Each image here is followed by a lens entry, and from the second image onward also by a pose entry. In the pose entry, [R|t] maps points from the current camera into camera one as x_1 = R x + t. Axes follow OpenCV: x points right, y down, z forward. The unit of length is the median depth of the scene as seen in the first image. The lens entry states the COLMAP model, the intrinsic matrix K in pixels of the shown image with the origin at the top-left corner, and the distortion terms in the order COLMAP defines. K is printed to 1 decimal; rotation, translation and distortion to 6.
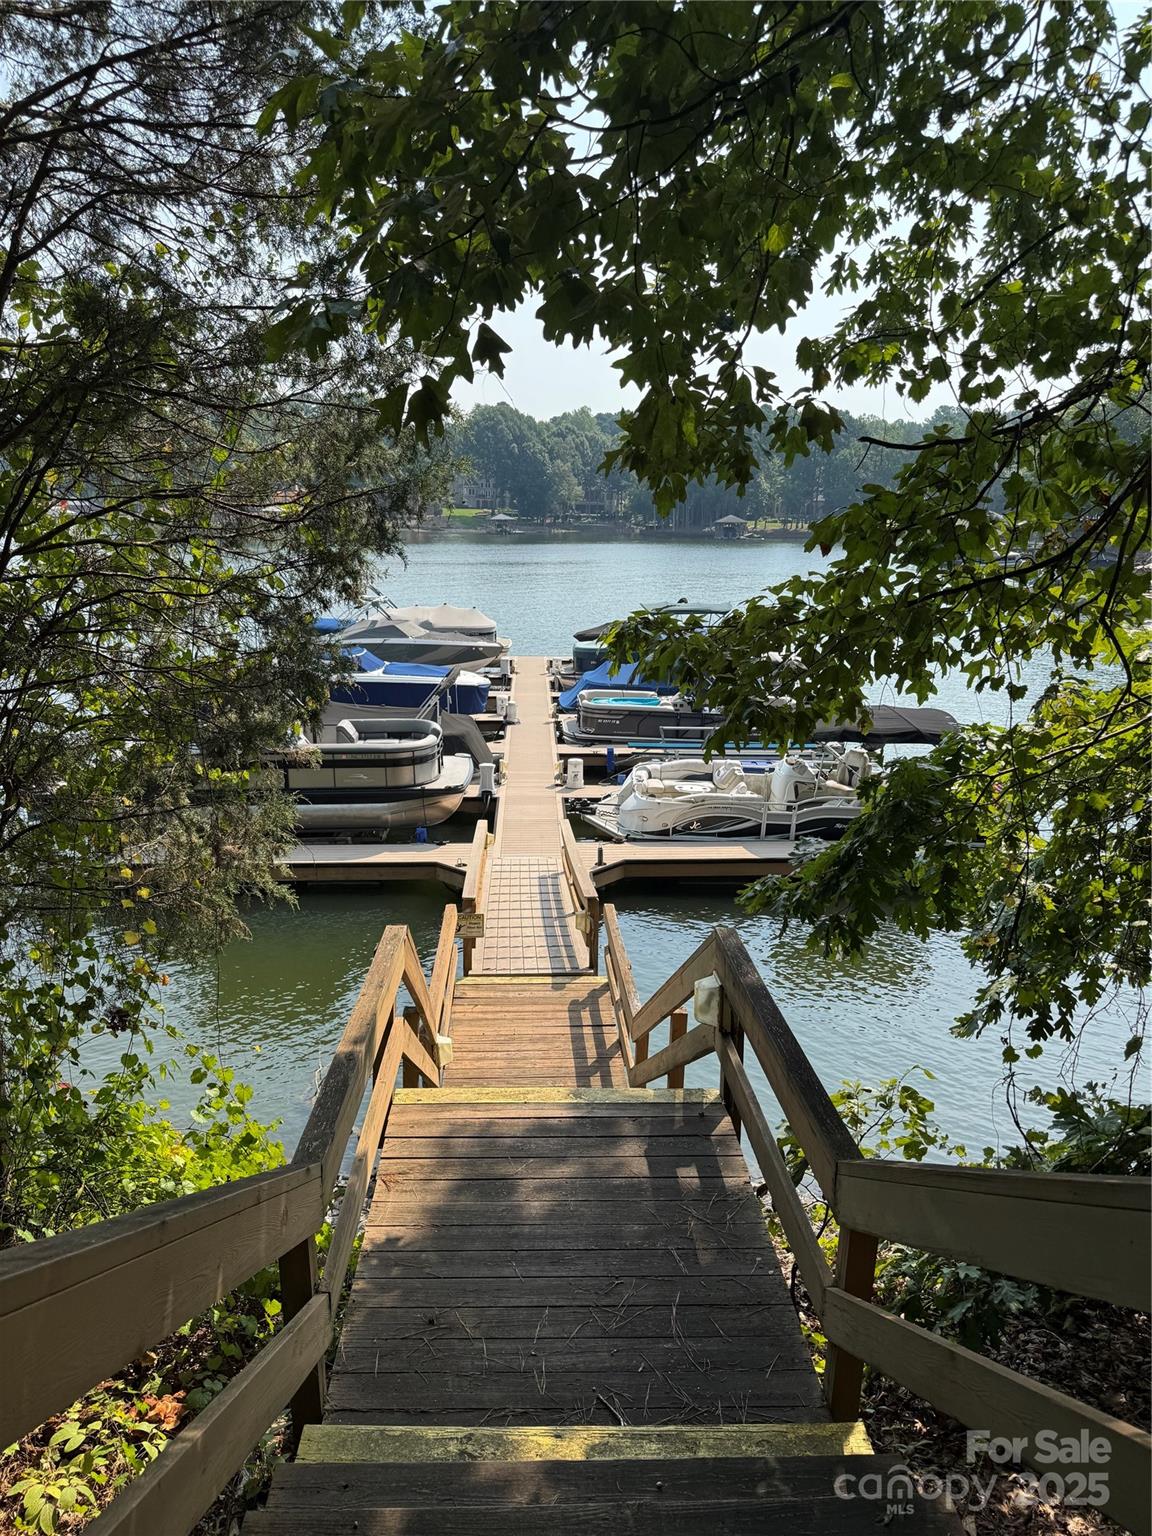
lens RADIAL K [[1068.9, 0, 576.0], [0, 1068.9, 768.0], [0, 0, 1]] dist [0.038002, -0.000786]
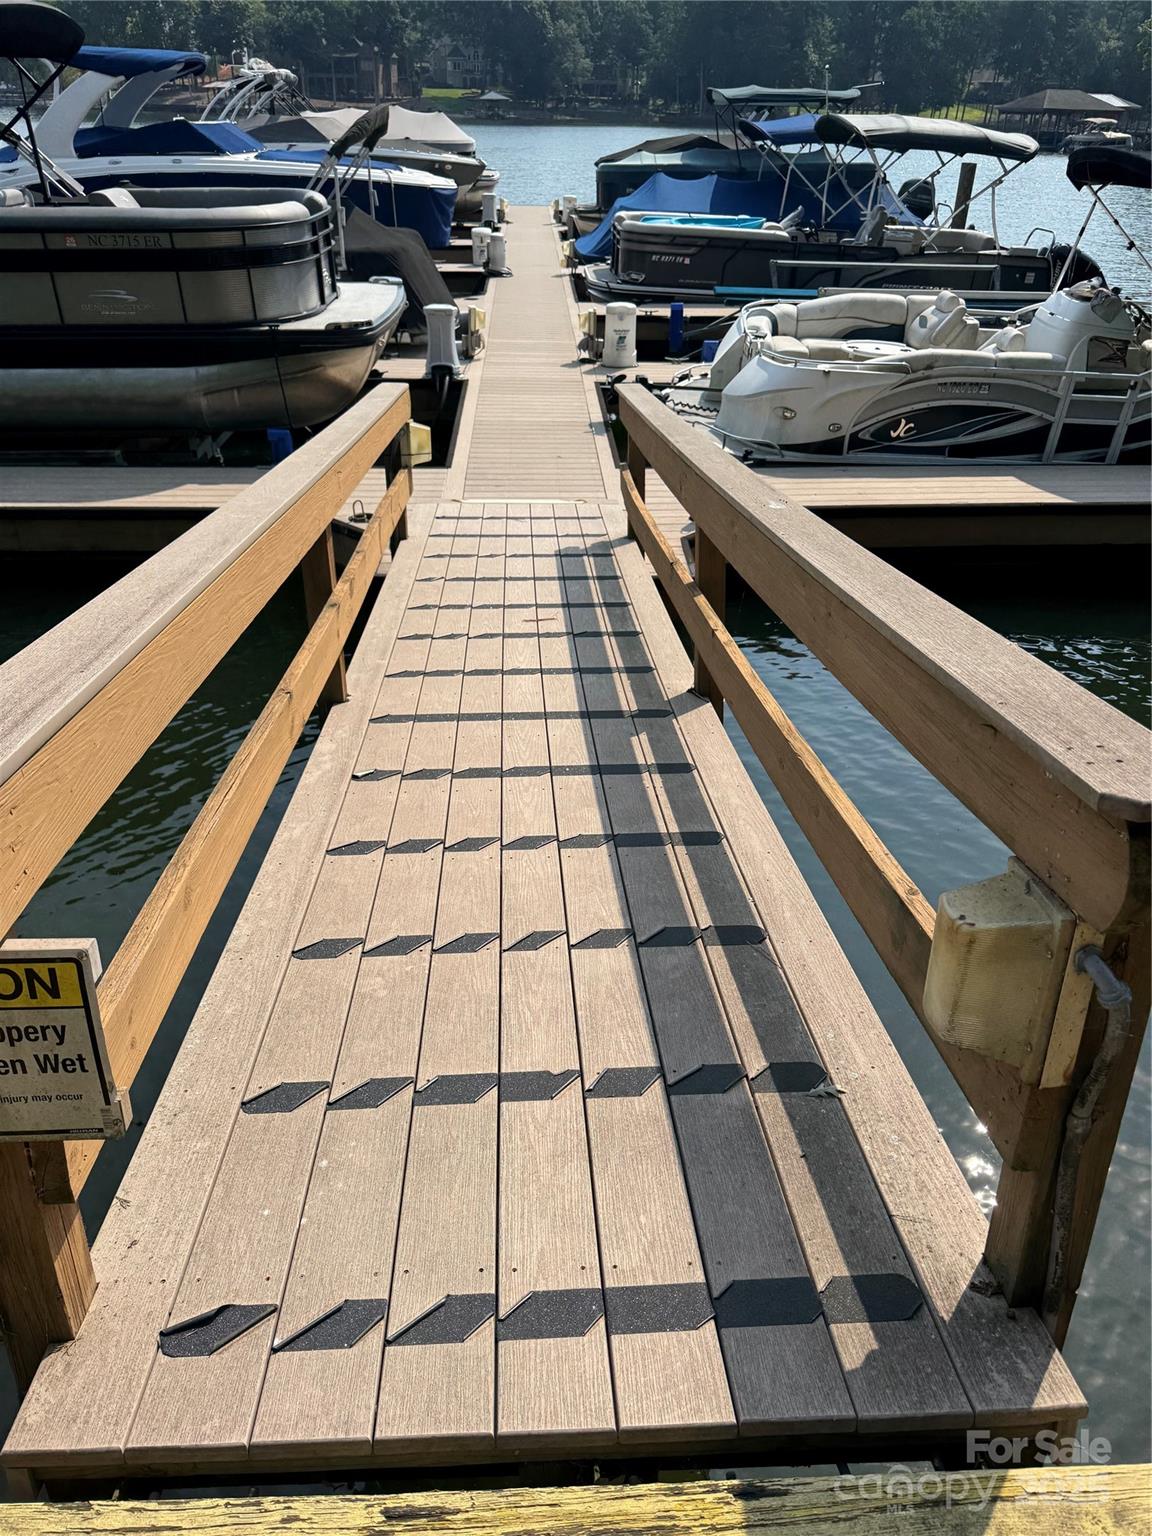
lens RADIAL K [[1068.9, 0, 576.0], [0, 1068.9, 768.0], [0, 0, 1]] dist [0.038002, -0.000786]
pose [[0.999990, 0.003999, -0.001760, -0.019934], [-0.003273, 0.952512, 0.304484, 0.045846], [0.002894, -0.304476, 0.952516, 0.466715]]
